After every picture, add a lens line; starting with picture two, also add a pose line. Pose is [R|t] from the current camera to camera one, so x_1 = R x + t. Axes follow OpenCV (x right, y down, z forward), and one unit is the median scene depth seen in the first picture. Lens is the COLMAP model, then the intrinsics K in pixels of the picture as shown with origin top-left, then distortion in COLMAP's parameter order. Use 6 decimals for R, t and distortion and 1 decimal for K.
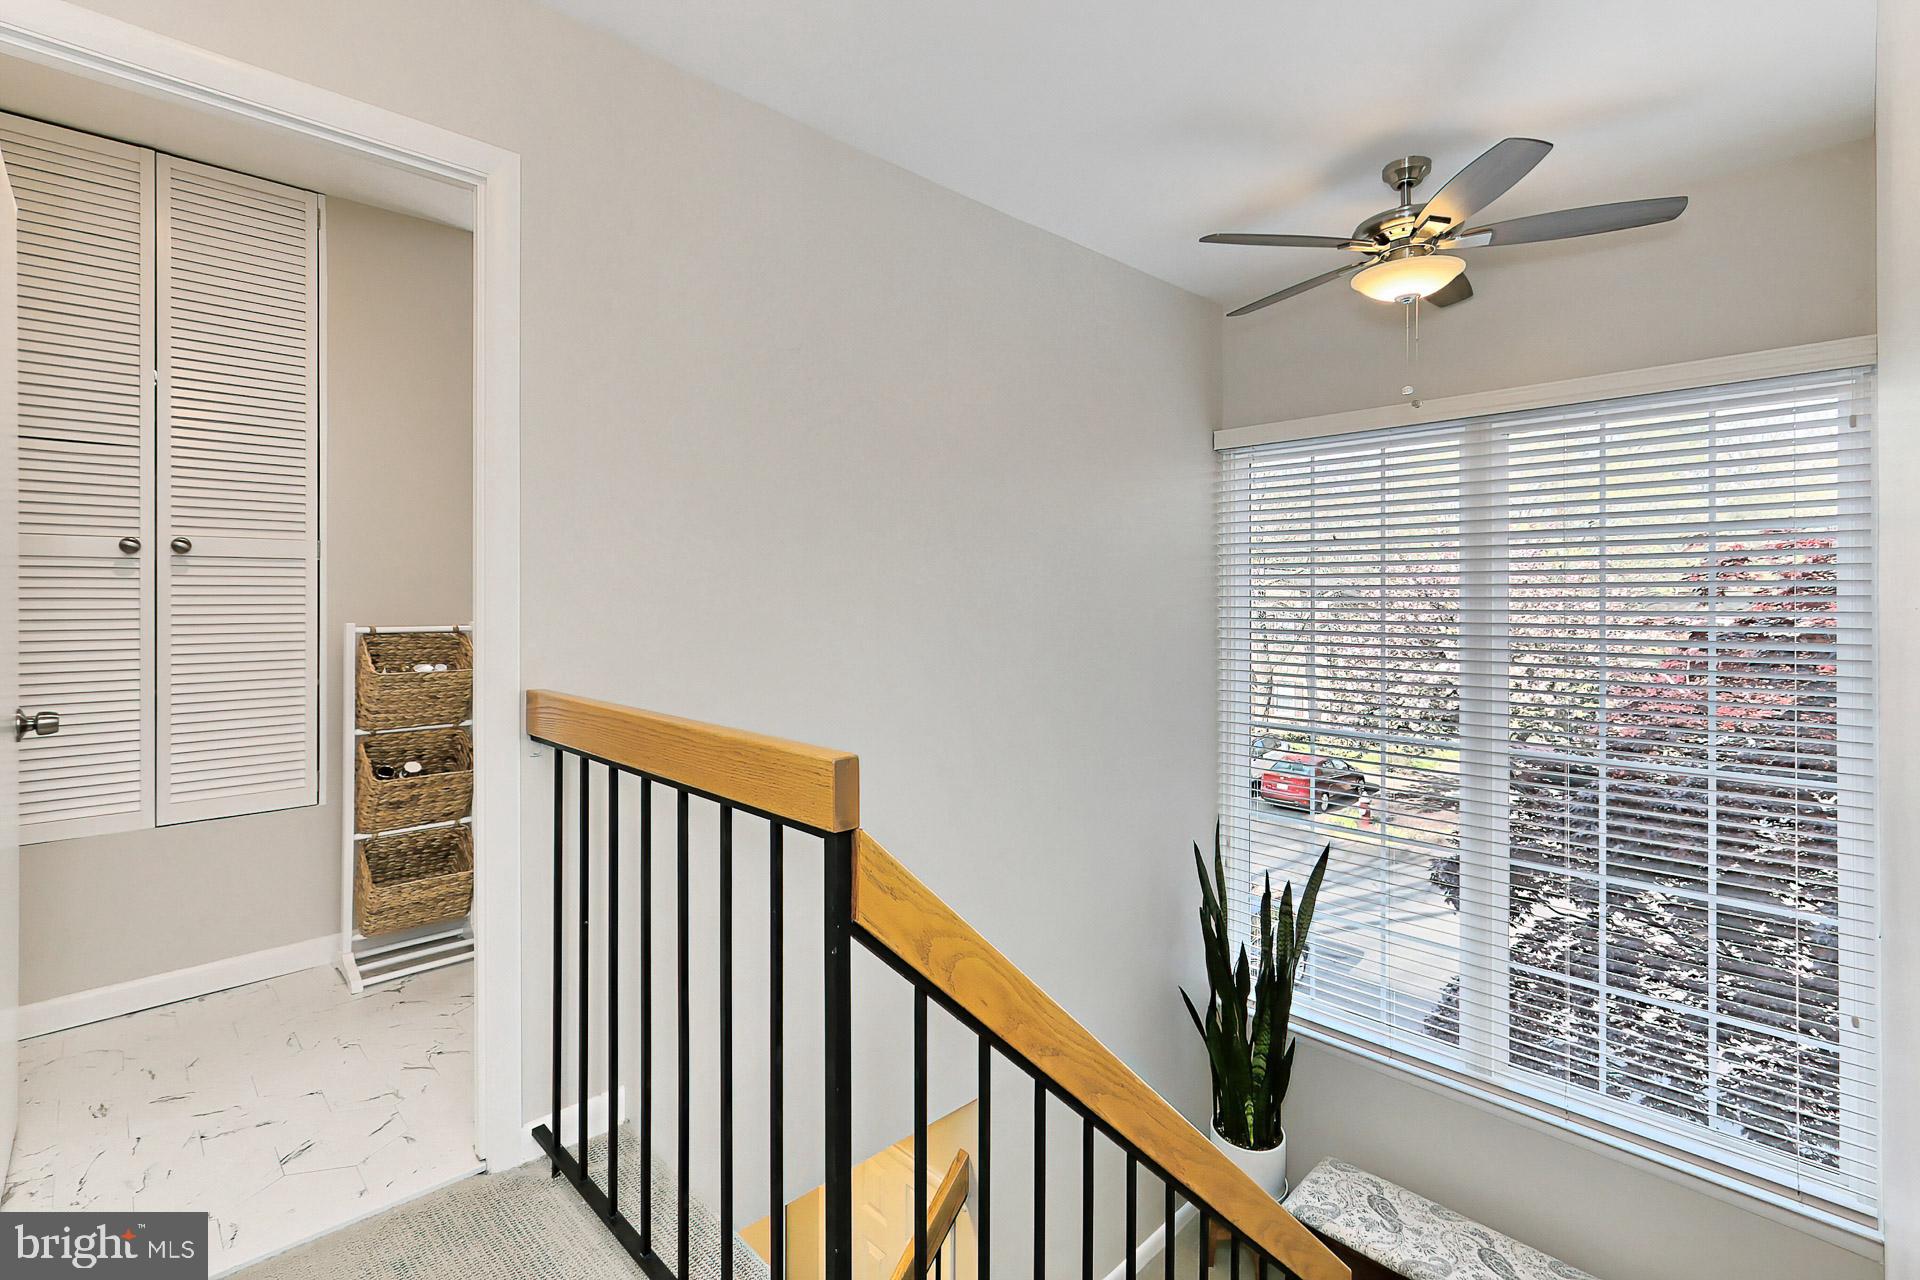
lens RADIAL K [[910.4, 0, 984.1], [0, 910.4, 600.2], [0, 0, 1]] dist [0.001450, 0.001564]
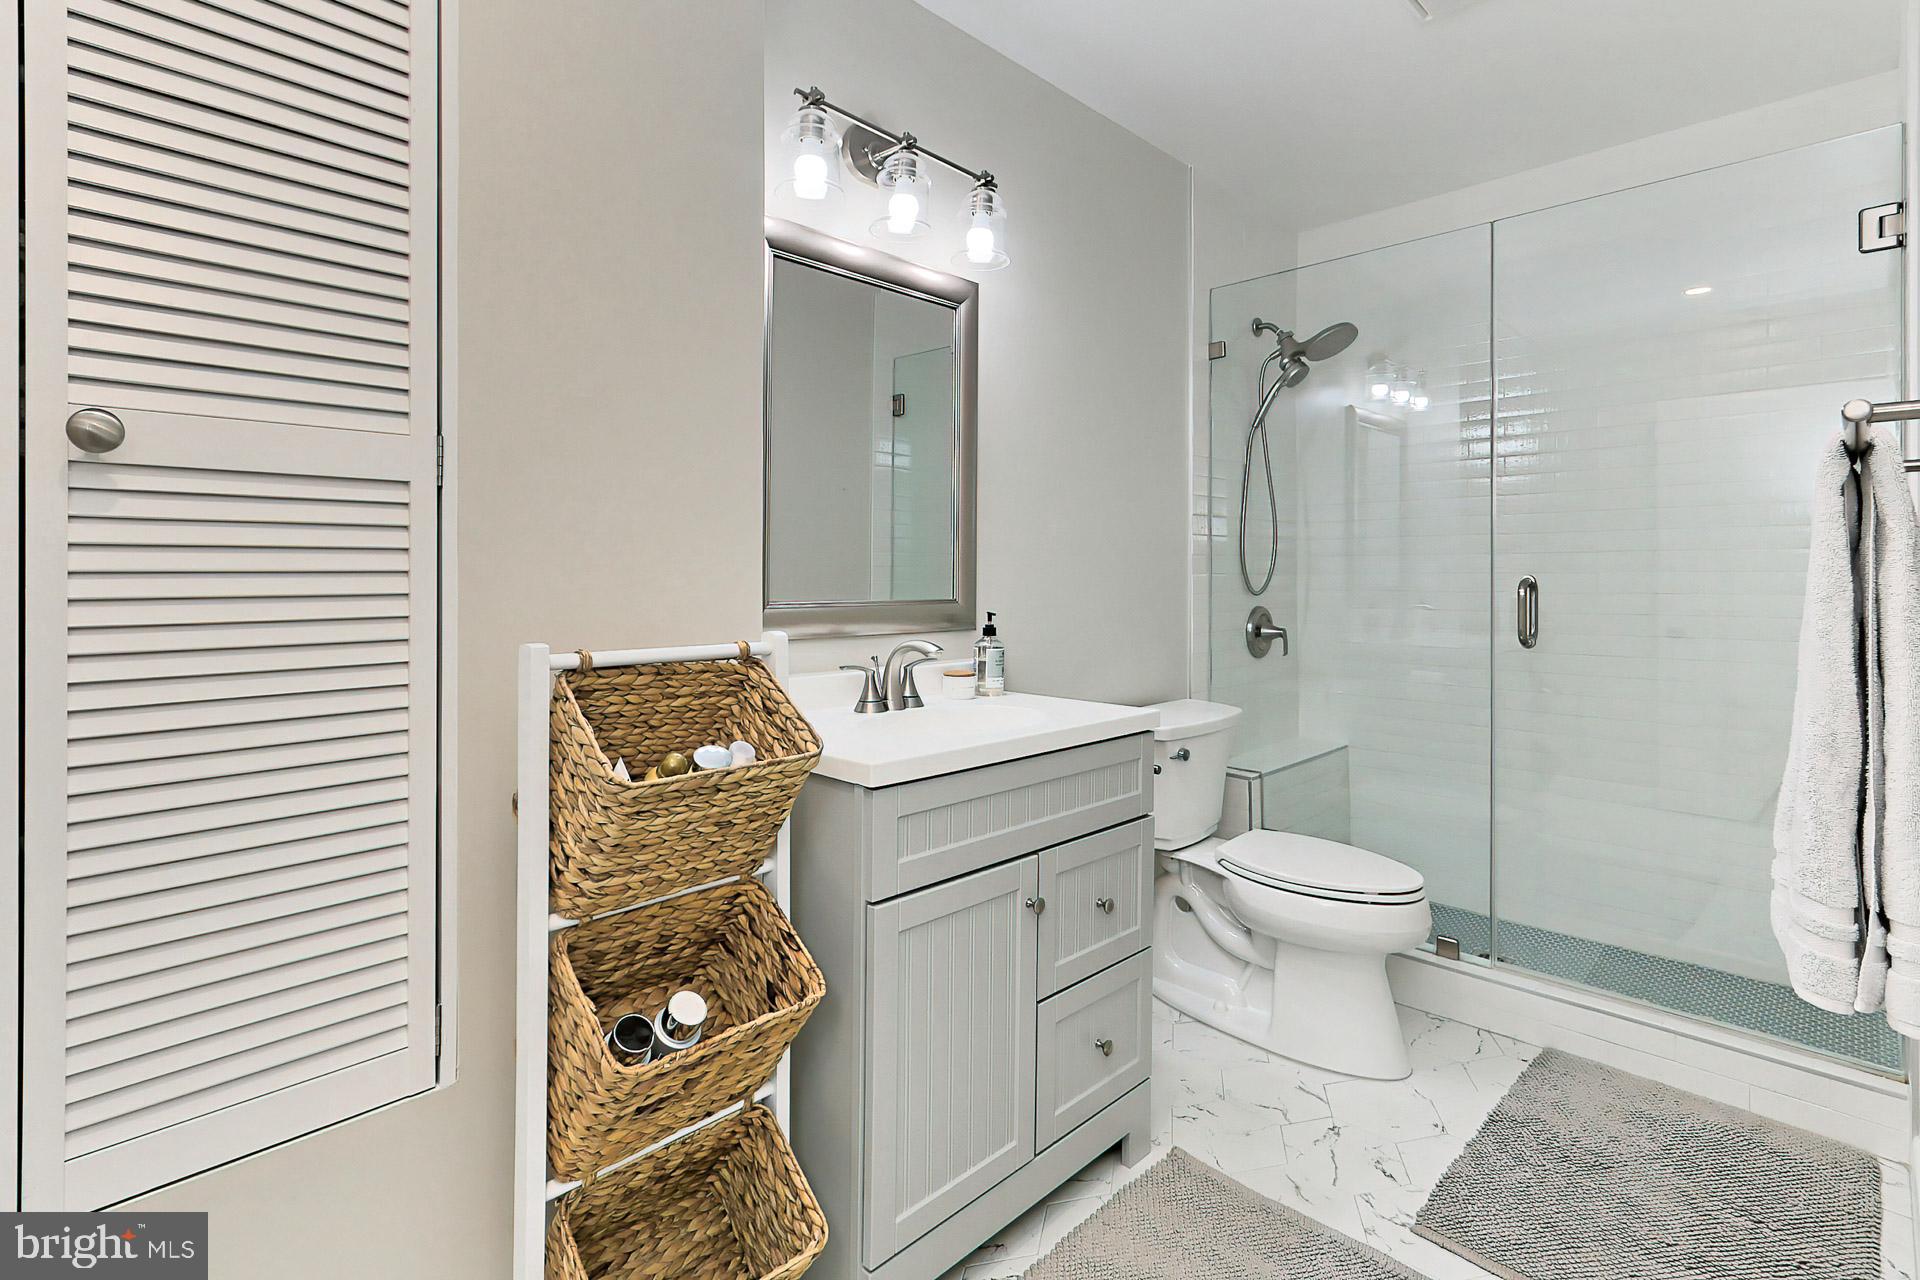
lens RADIAL K [[910.4, 0, 930.2], [0, 910.4, 585.9], [0, 0, 1]] dist [0.001450, 0.001564]
pose [[0.999970, 0.001496, -0.007623, -0.521078], [-0.001452, 0.999983, 0.005731, -0.001472], [0.007632, -0.005720, 0.999955, 0.610659]]
